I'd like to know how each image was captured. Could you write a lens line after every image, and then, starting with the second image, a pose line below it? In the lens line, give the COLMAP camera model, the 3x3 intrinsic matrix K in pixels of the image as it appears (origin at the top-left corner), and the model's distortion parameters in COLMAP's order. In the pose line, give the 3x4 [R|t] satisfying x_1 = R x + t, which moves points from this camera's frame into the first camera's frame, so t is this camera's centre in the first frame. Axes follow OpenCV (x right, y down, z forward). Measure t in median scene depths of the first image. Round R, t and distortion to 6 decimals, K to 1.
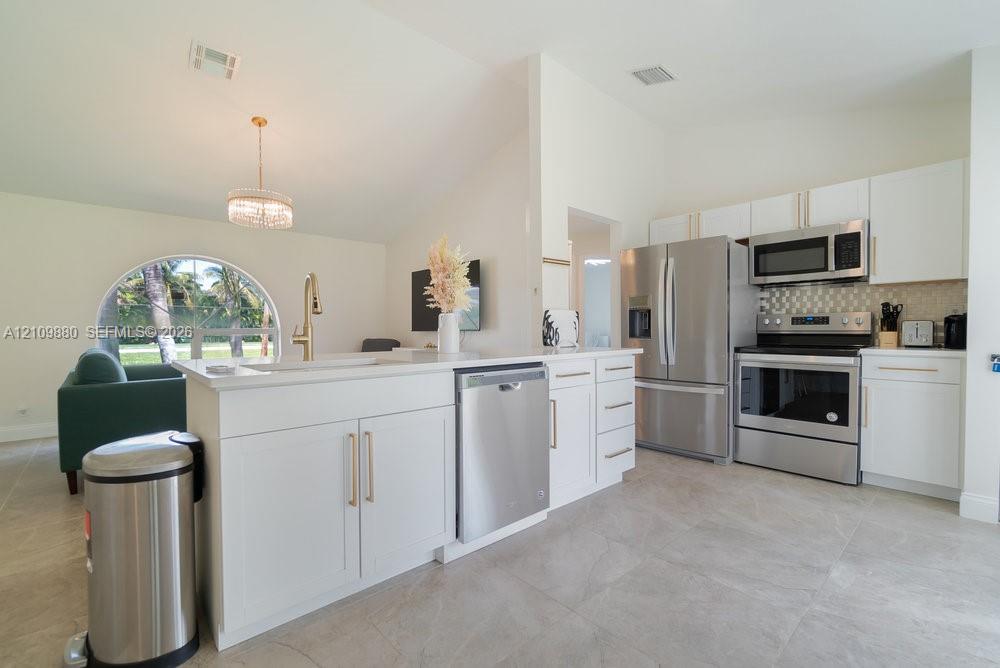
lens RADIAL K [[432.3, 0, 500.0], [0, 432.3, 334.0], [0, 0, 1]] dist [-0.000766, 0.000131]
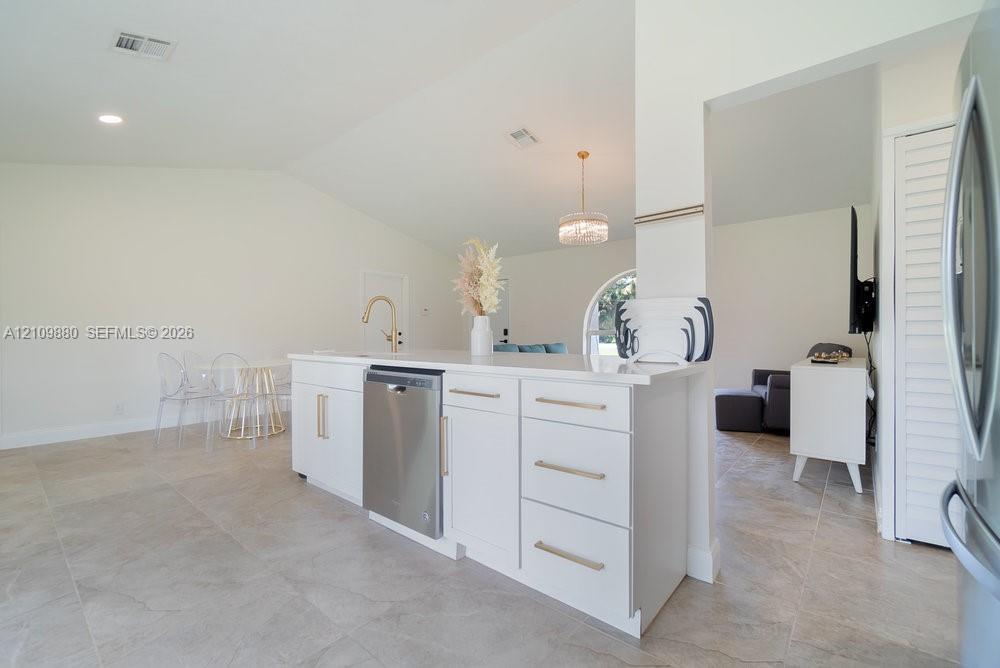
lens RADIAL K [[438.2, 0, 498.4], [0, 438.2, 335.7], [0, 0, 1]] dist [-0.001841, -0.000663]
pose [[0.115722, 0.011323, -0.993217, 0.715635], [-0.007958, 0.999913, 0.010472, -0.010751], [0.993250, 0.006692, 0.115802, 0.739946]]
